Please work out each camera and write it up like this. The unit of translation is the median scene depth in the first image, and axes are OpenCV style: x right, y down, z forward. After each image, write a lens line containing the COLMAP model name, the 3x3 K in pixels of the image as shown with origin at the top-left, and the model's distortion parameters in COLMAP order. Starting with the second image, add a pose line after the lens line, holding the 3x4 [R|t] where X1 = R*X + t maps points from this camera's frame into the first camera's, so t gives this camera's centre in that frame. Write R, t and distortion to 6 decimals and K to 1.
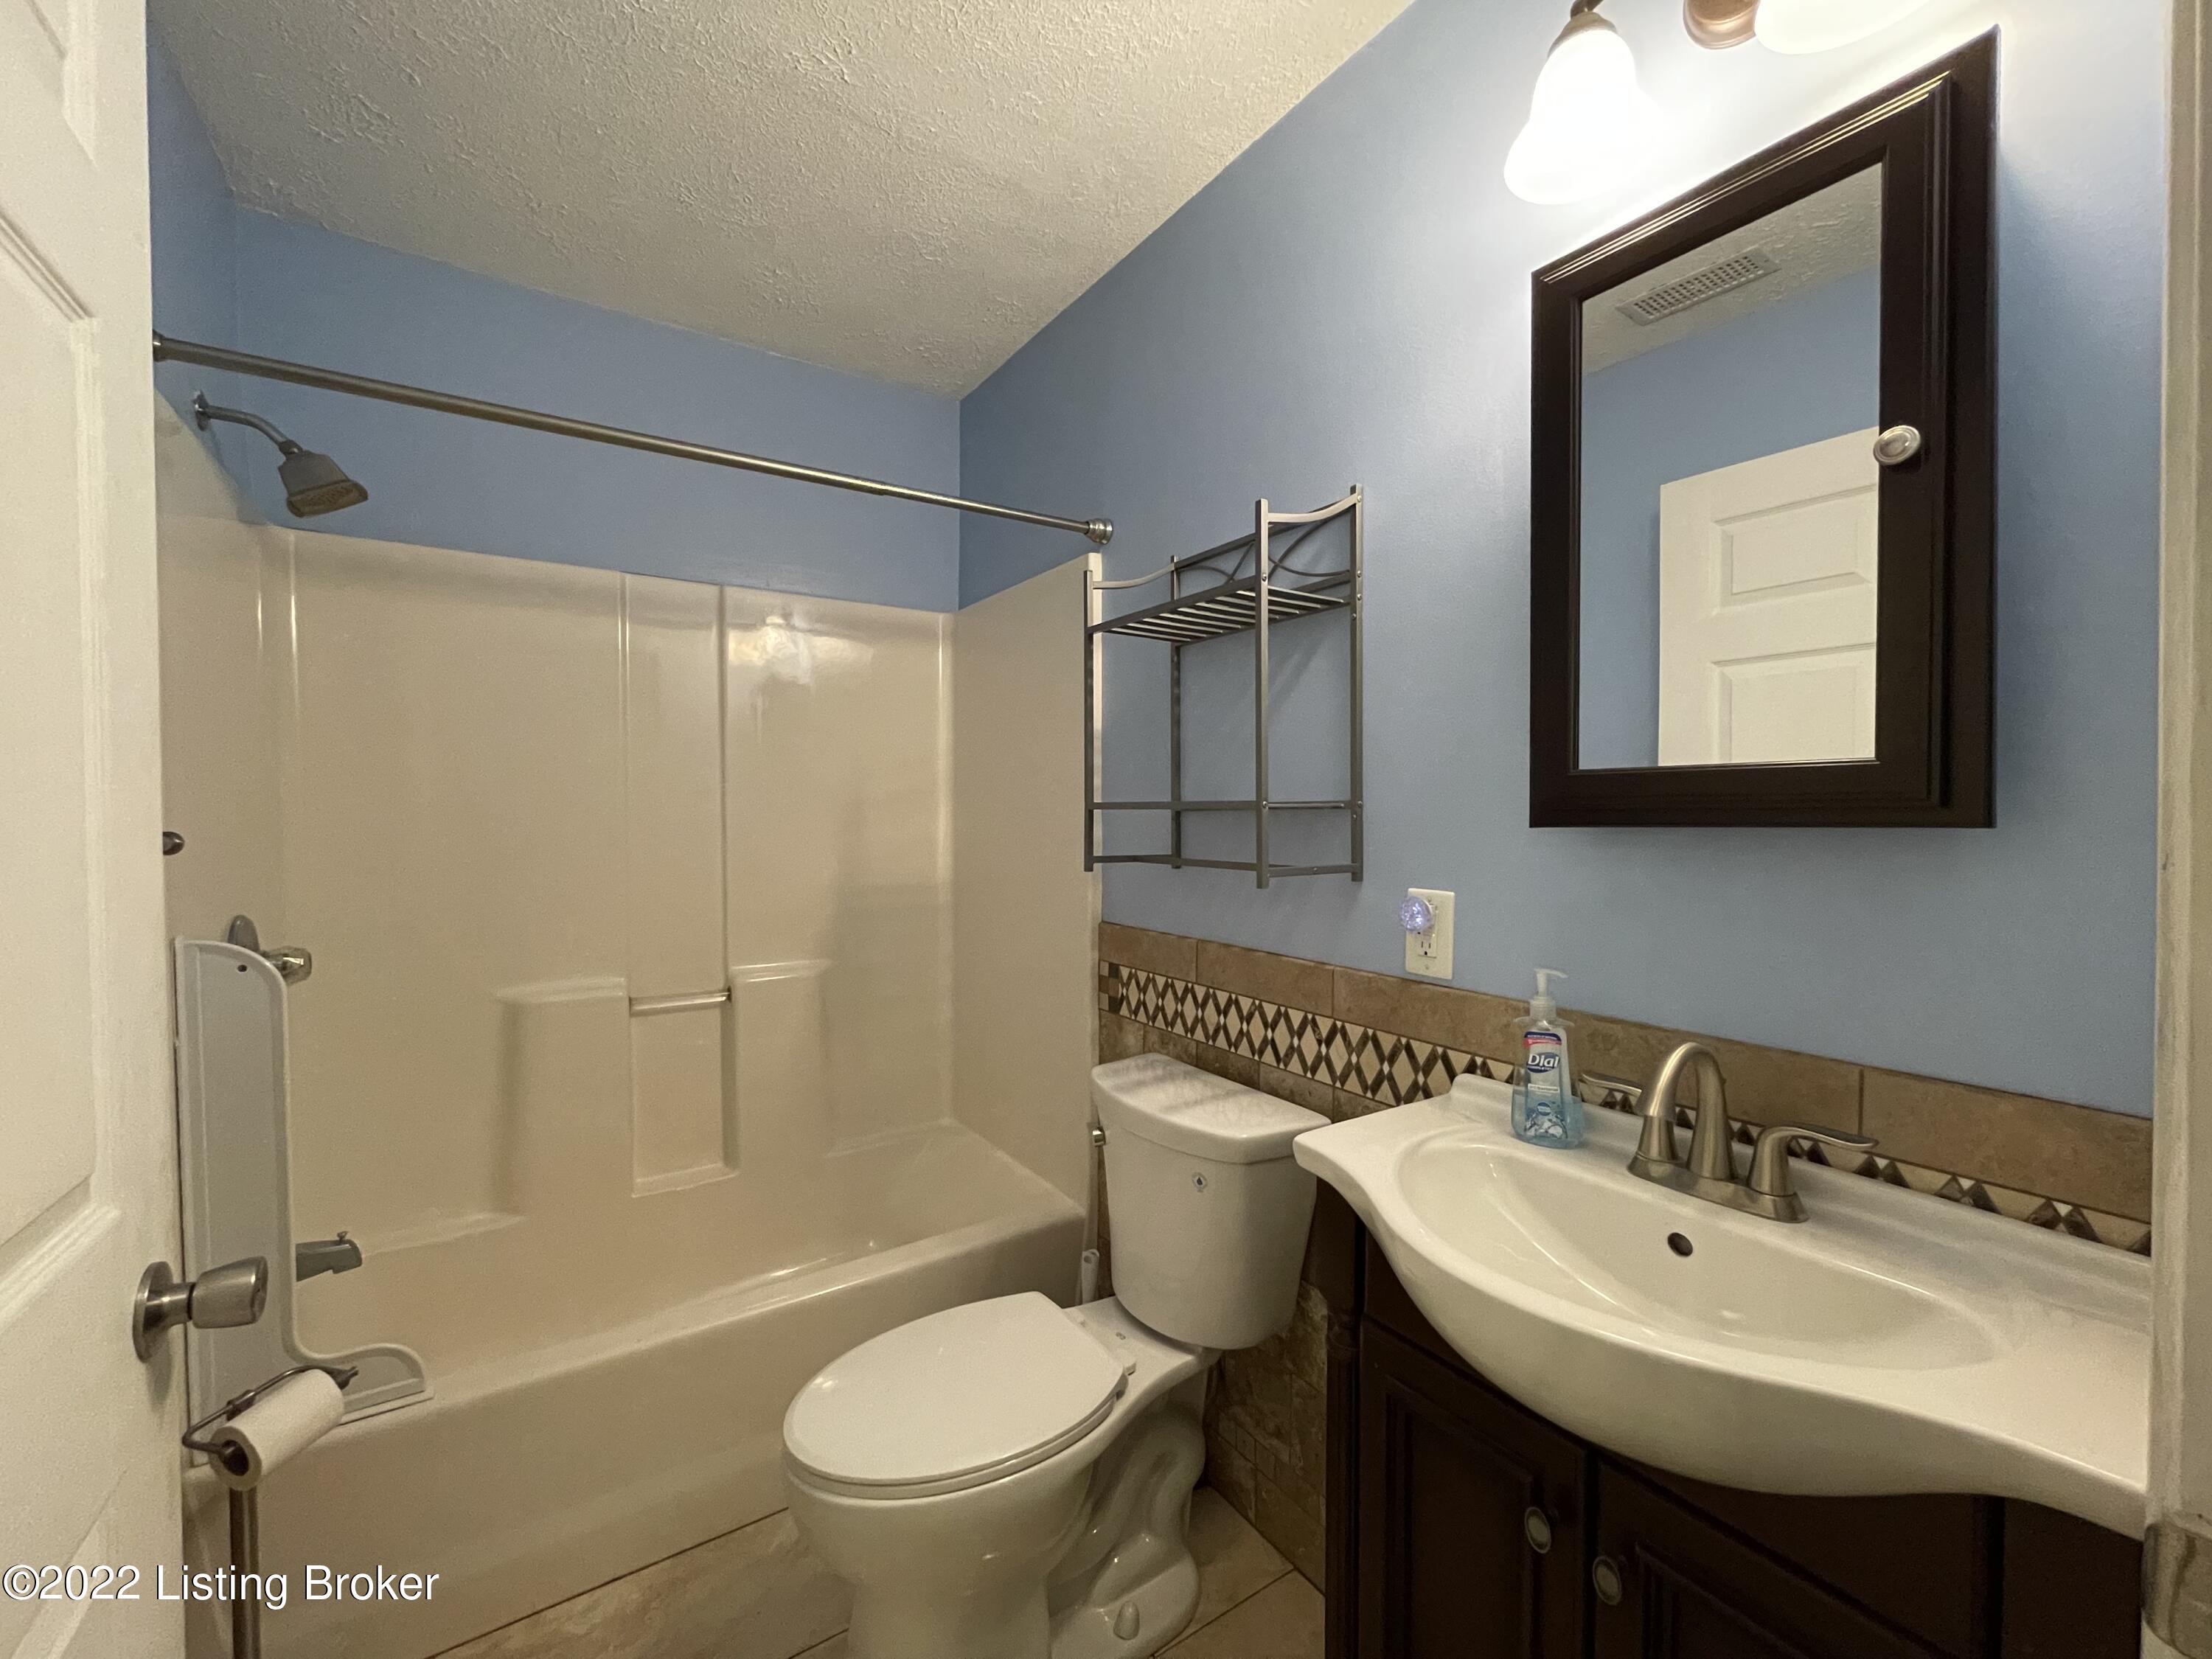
lens RADIAL K [[900.0, 0, 1106.0], [0, 900.0, 829.5], [0, 0, 1]] dist [-0.001273, -0.000061]
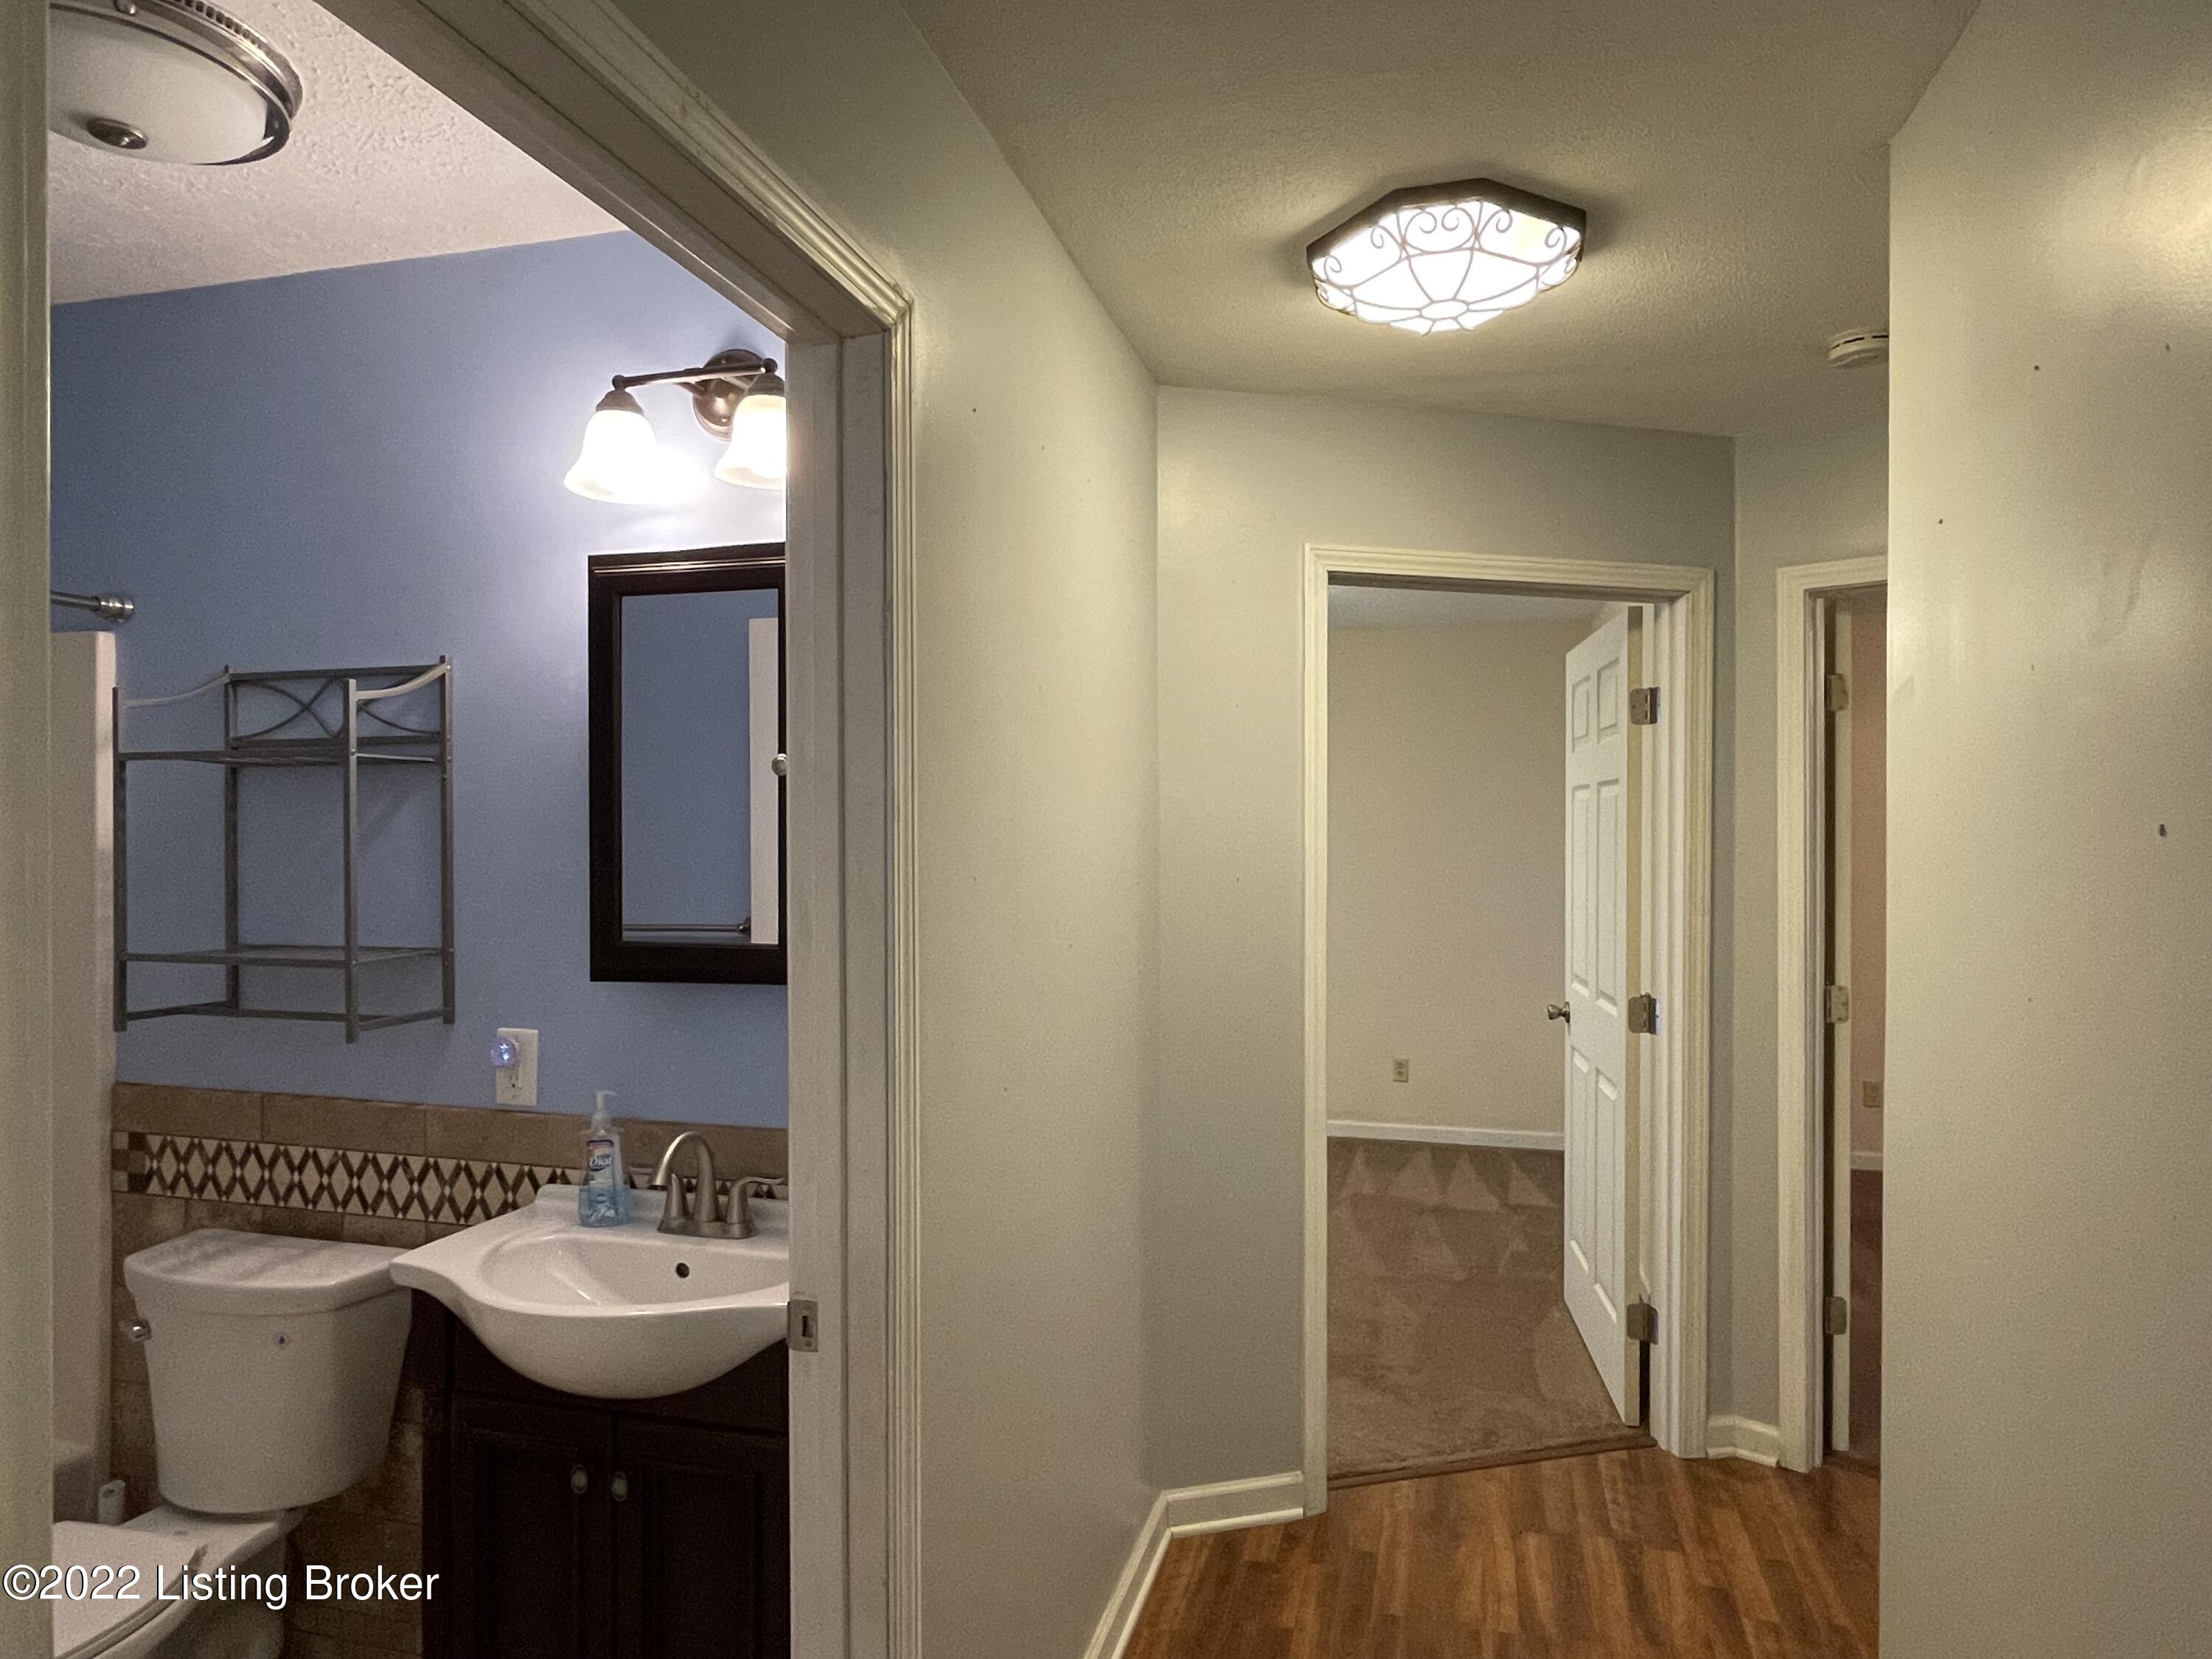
lens RADIAL K [[1329.0, 0, 1103.9], [0, 1329.0, 853.4], [0, 0, 1]] dist [-0.003122, -0.002164]
pose [[0.752335, -0.002559, 0.658776, -0.171869], [0.008977, 0.999939, -0.006368, -0.126253], [-0.658720, 0.010704, 0.752312, -0.691621]]
